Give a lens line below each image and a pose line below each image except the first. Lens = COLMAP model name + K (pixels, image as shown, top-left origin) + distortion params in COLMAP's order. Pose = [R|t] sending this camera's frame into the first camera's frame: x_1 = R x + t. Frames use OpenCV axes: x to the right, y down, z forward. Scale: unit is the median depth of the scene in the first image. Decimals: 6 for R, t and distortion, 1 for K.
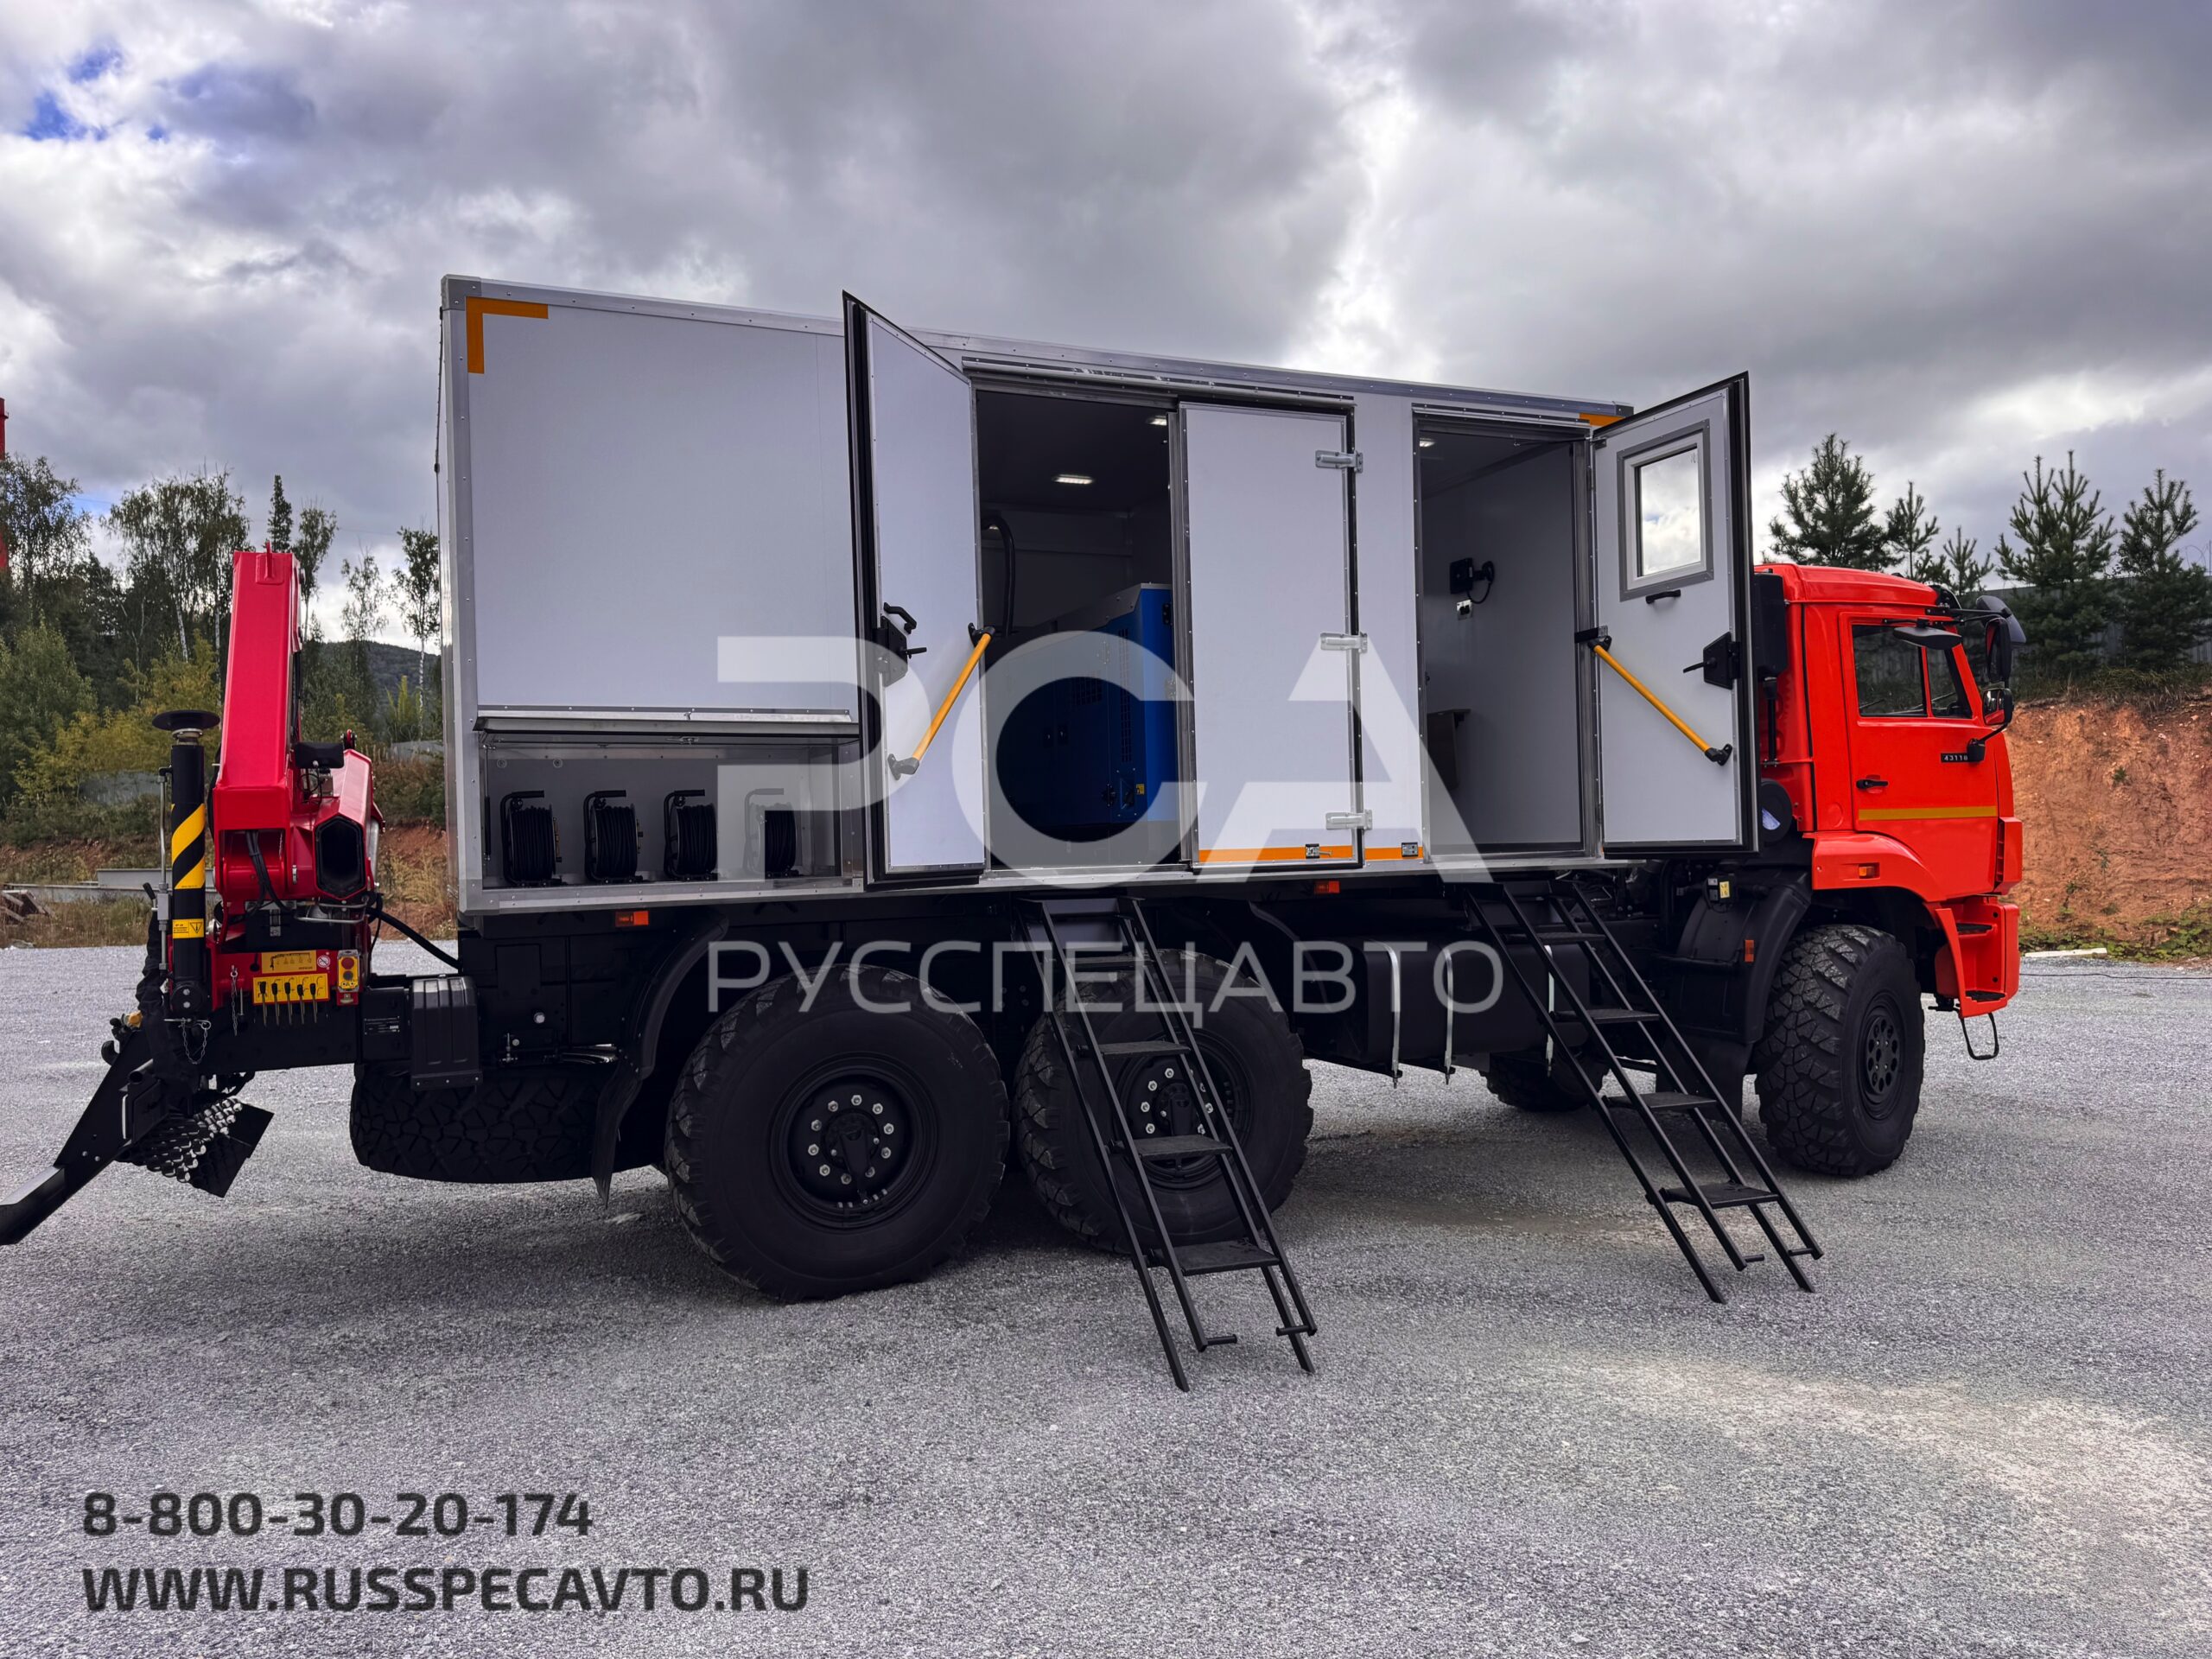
lens RADIAL K [[1543.8, 0, 1106.0], [0, 1543.8, 829.5], [0, 0, 1]] dist [0.066407, -0.089064]
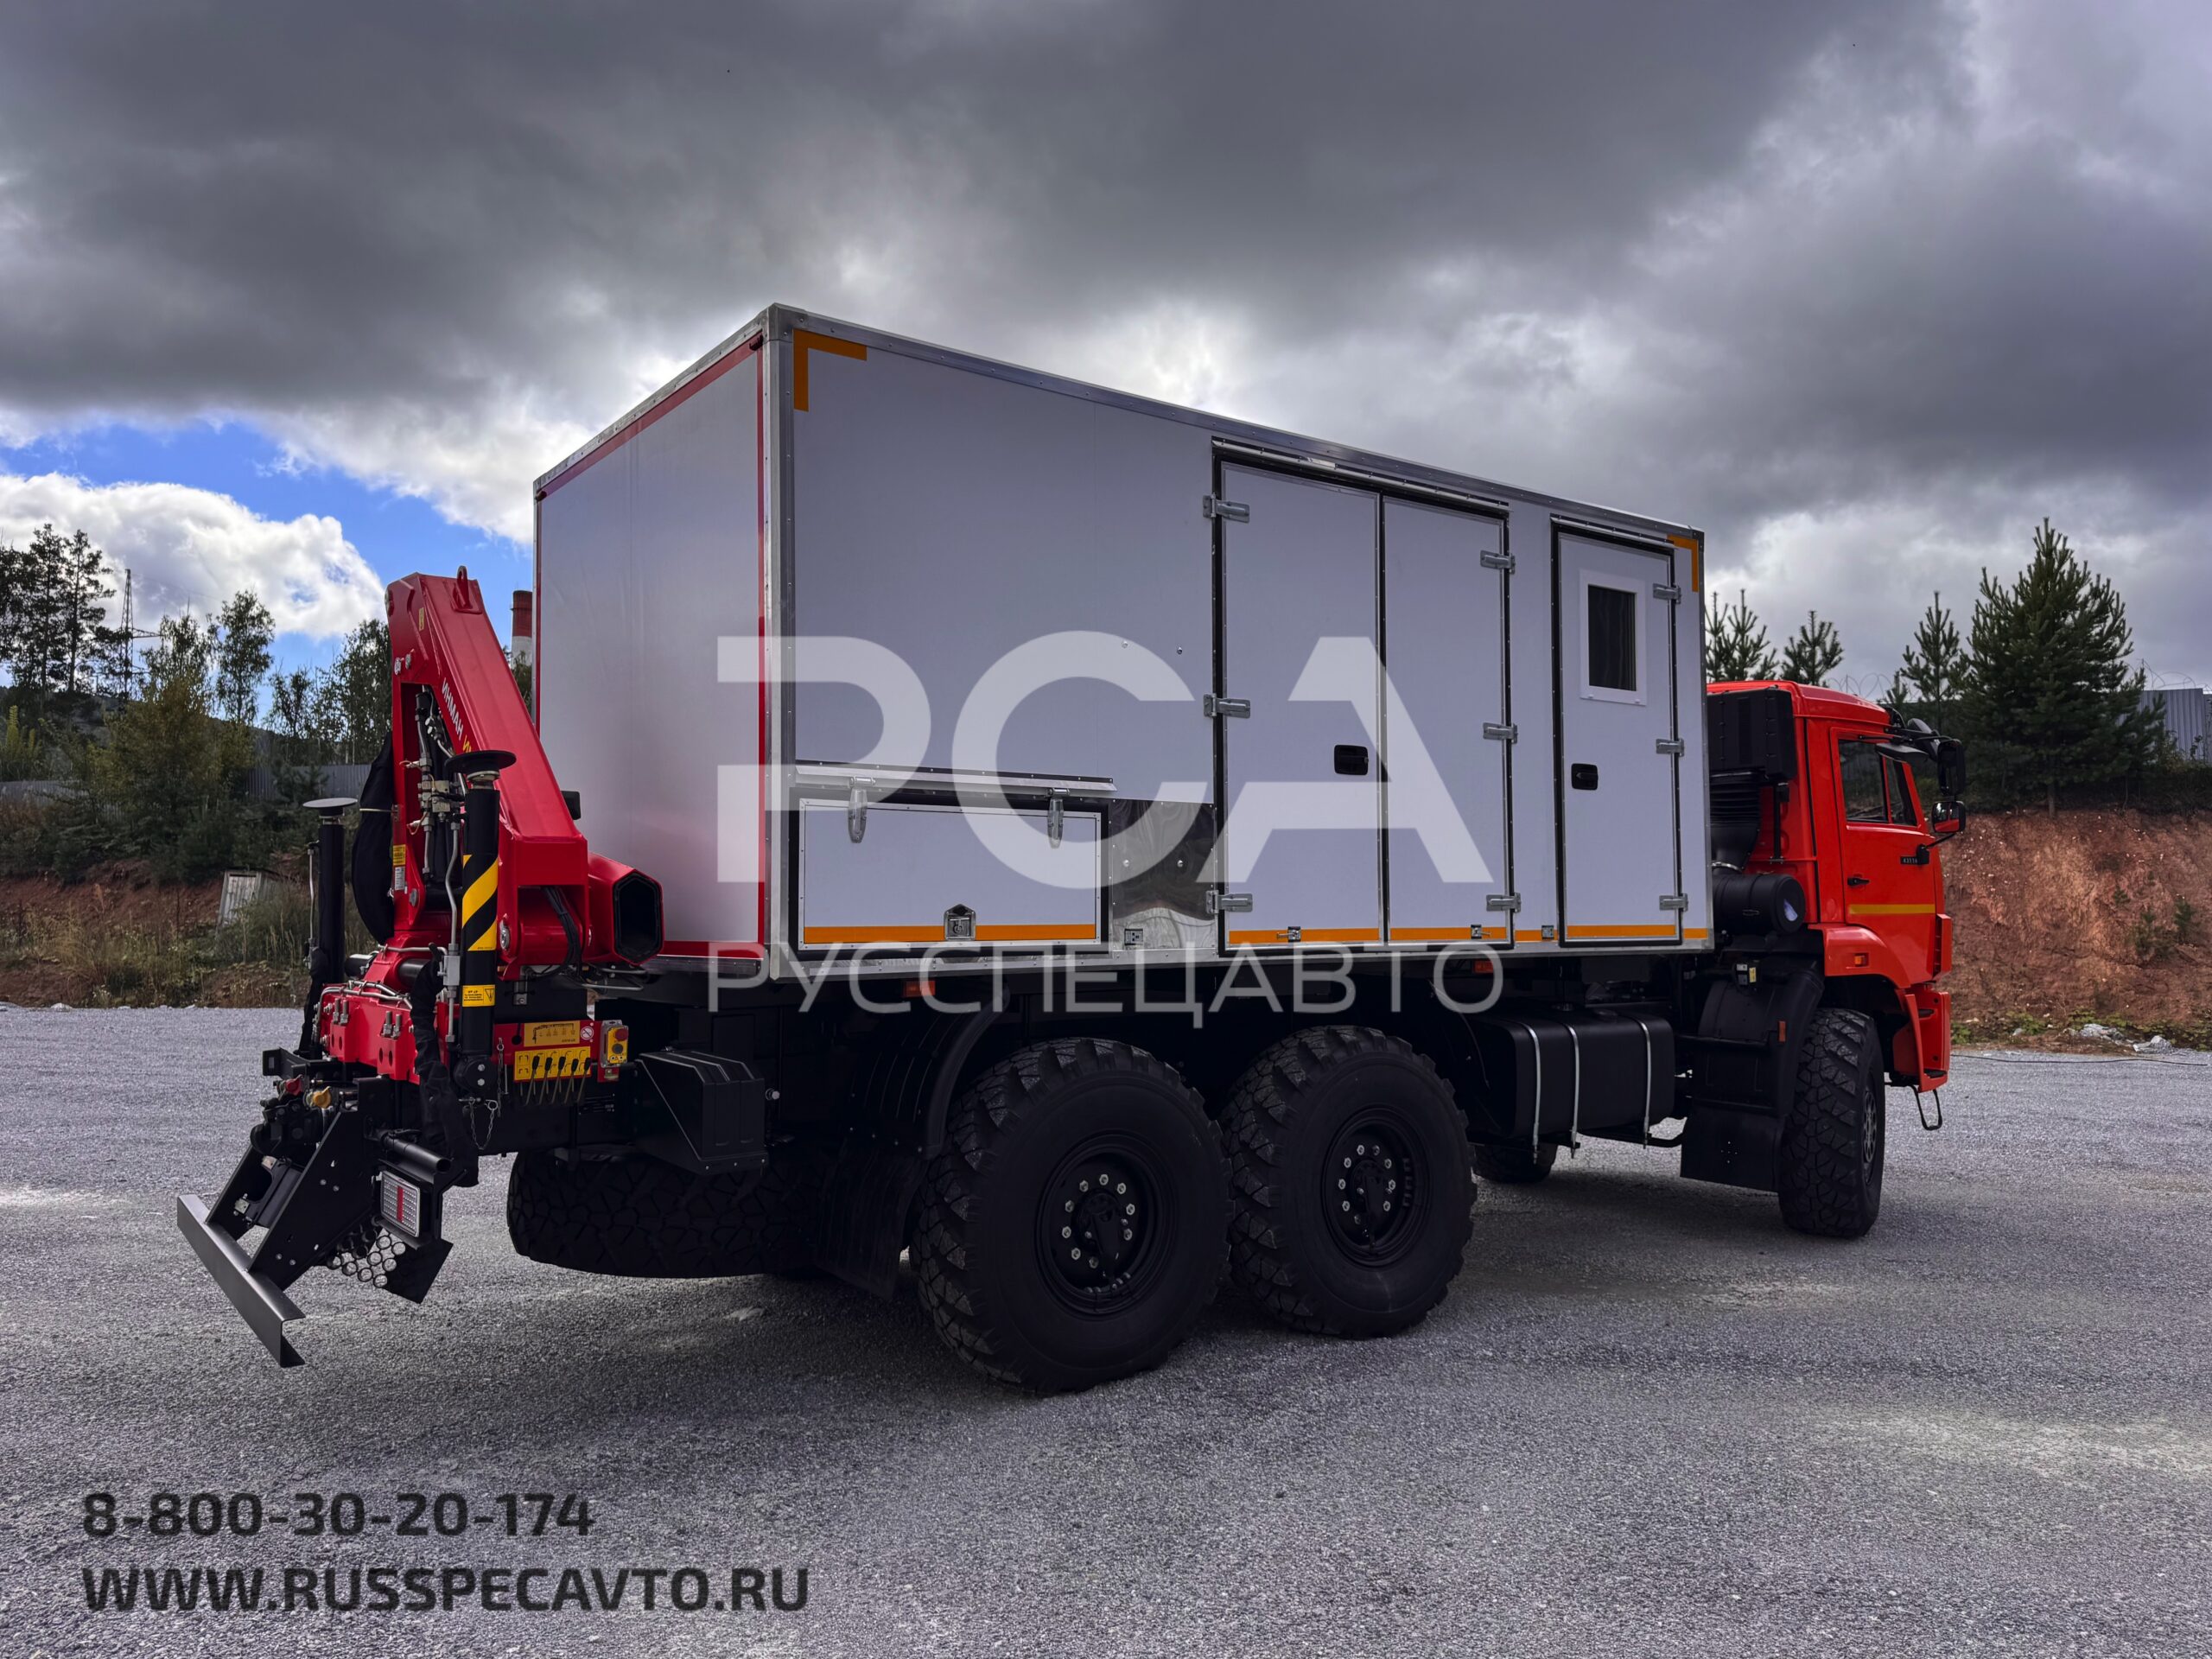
lens RADIAL K [[1543.8, 0, 1106.0], [0, 1543.8, 829.5], [0, 0, 1]] dist [0.066407, -0.089064]
pose [[0.973554, 0.035527, 0.225677, -0.365477], [-0.024611, 0.998395, -0.051005, 0.004648], [-0.227127, 0.044102, 0.972866, 0.044319]]
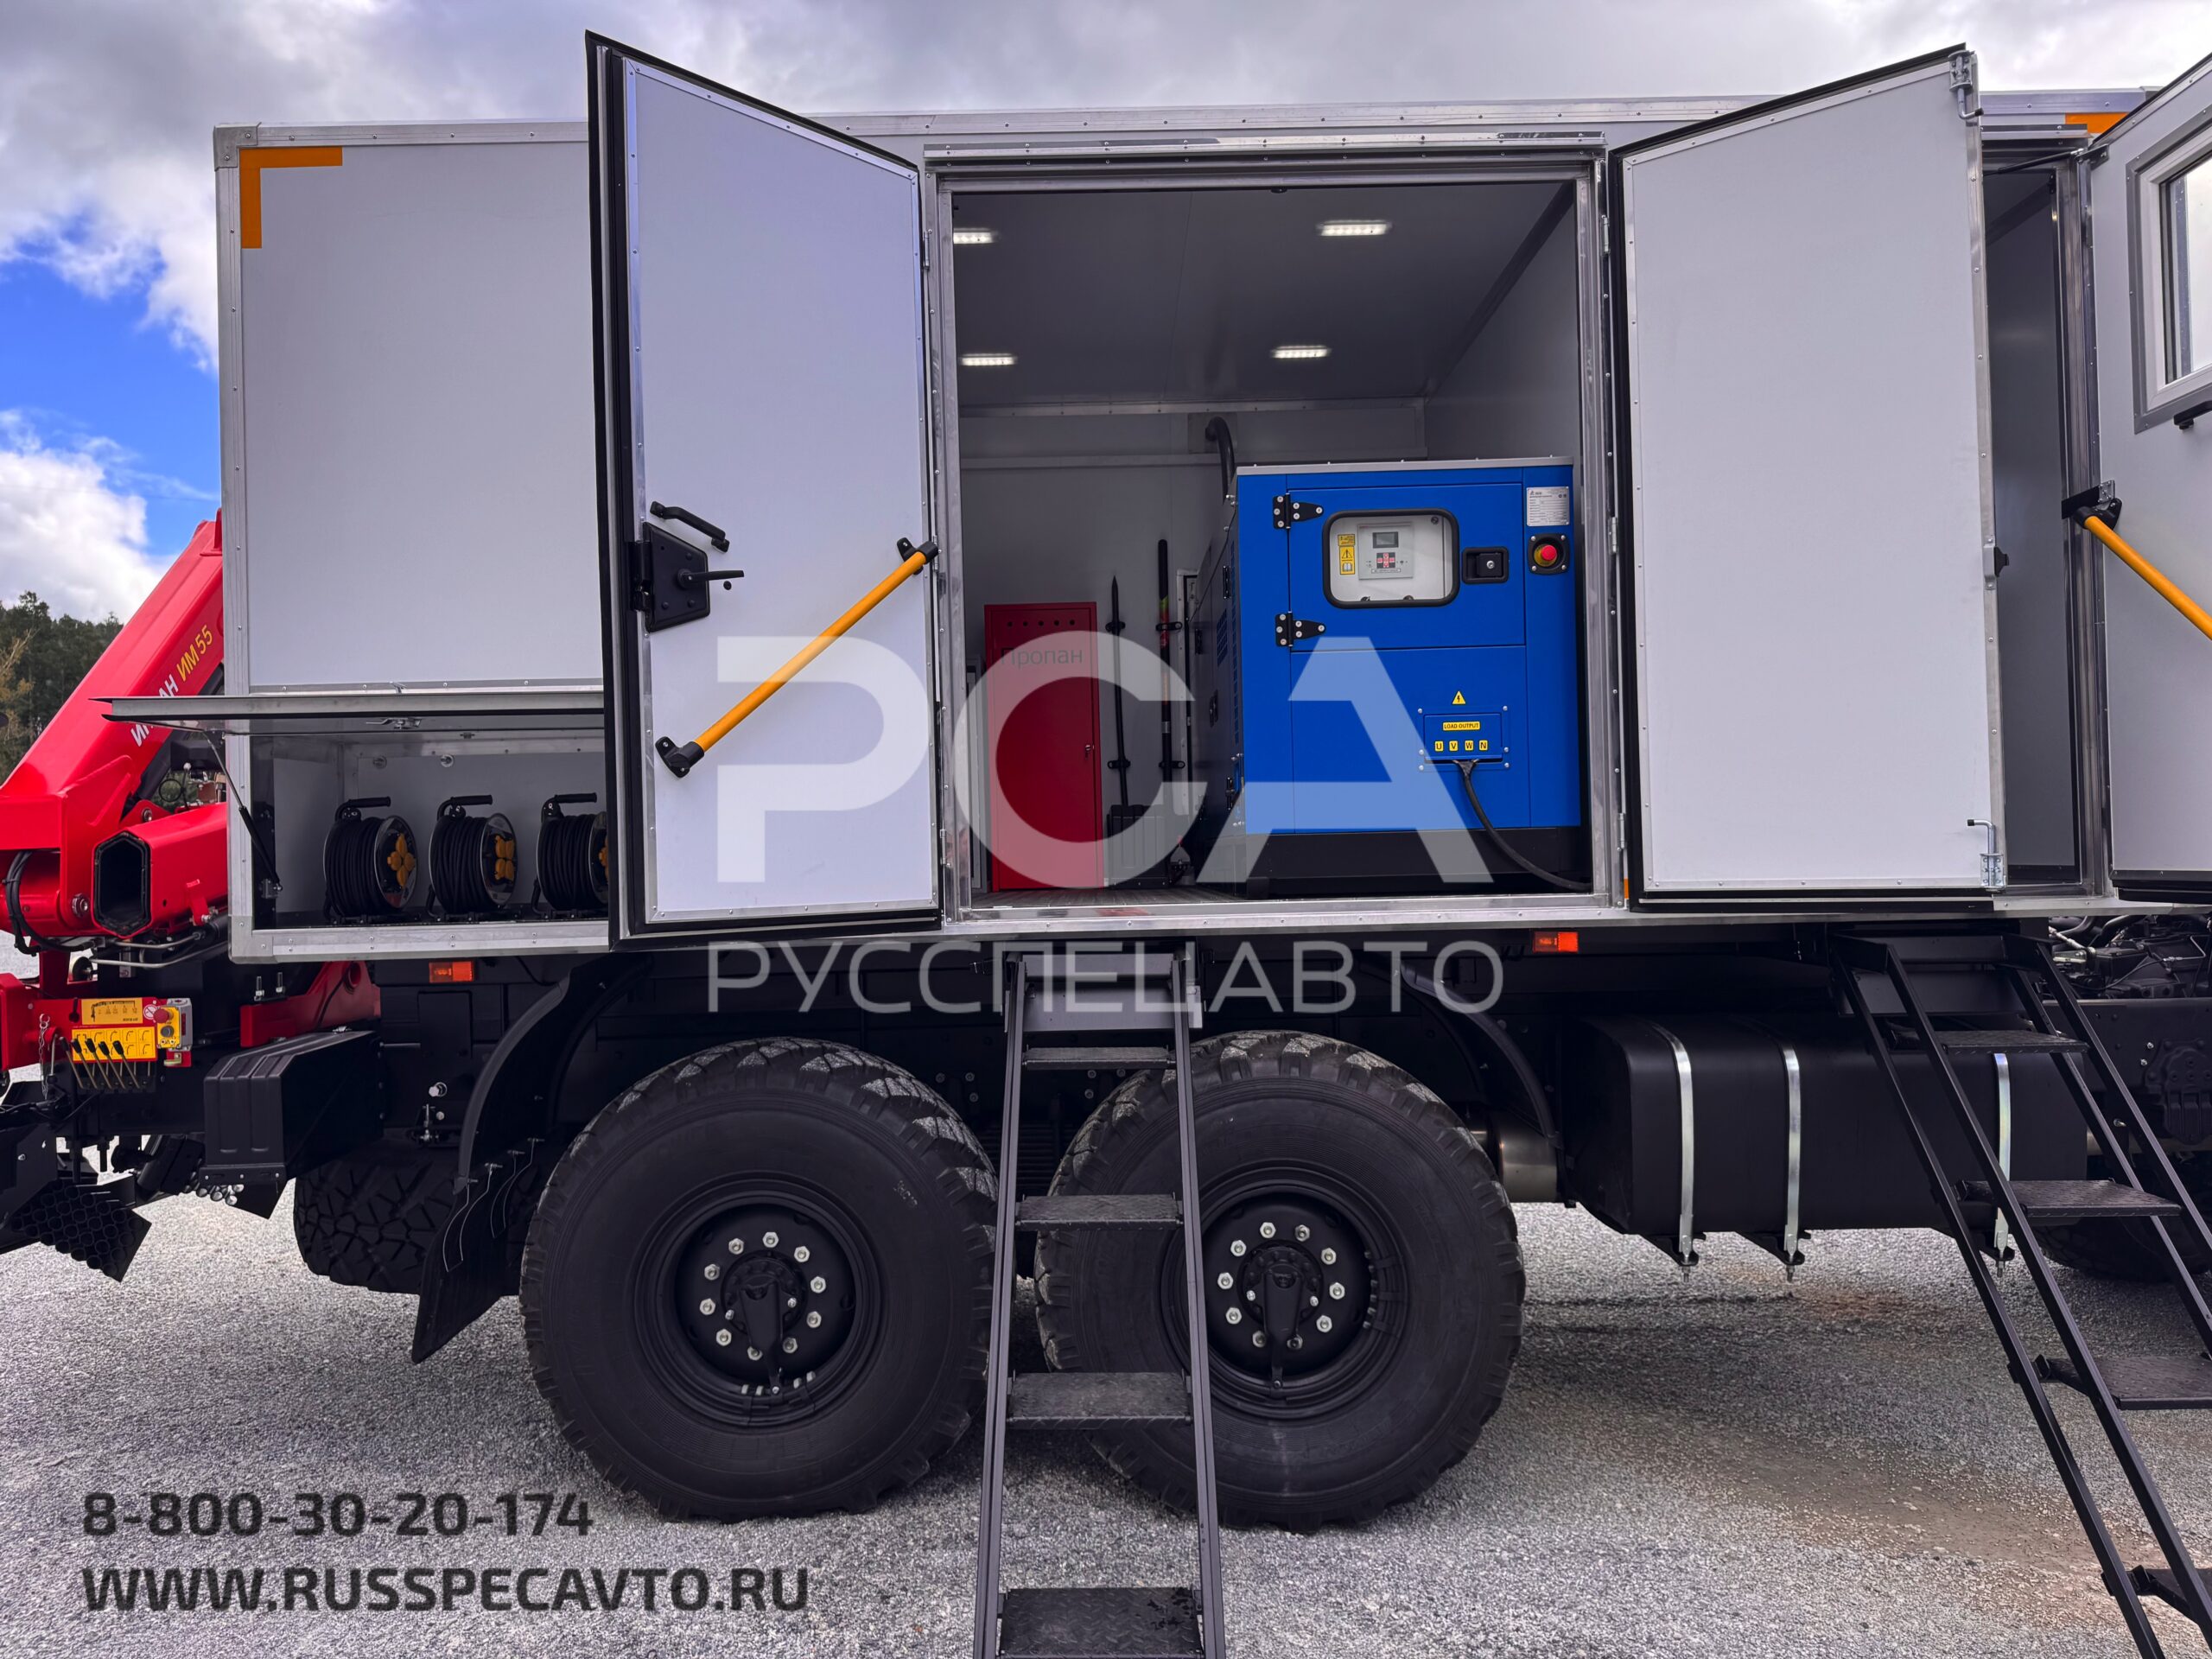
lens RADIAL K [[1583.7, 0, 1106.0], [0, 1583.7, 829.5], [0, 0, 1]] dist [-0.004968, 0.002445]
pose [[0.922412, -0.000106, -0.386207, 0.236628], [0.001104, 0.999997, 0.002360, -0.009665], [0.386206, -0.002603, 0.922409, 0.384434]]
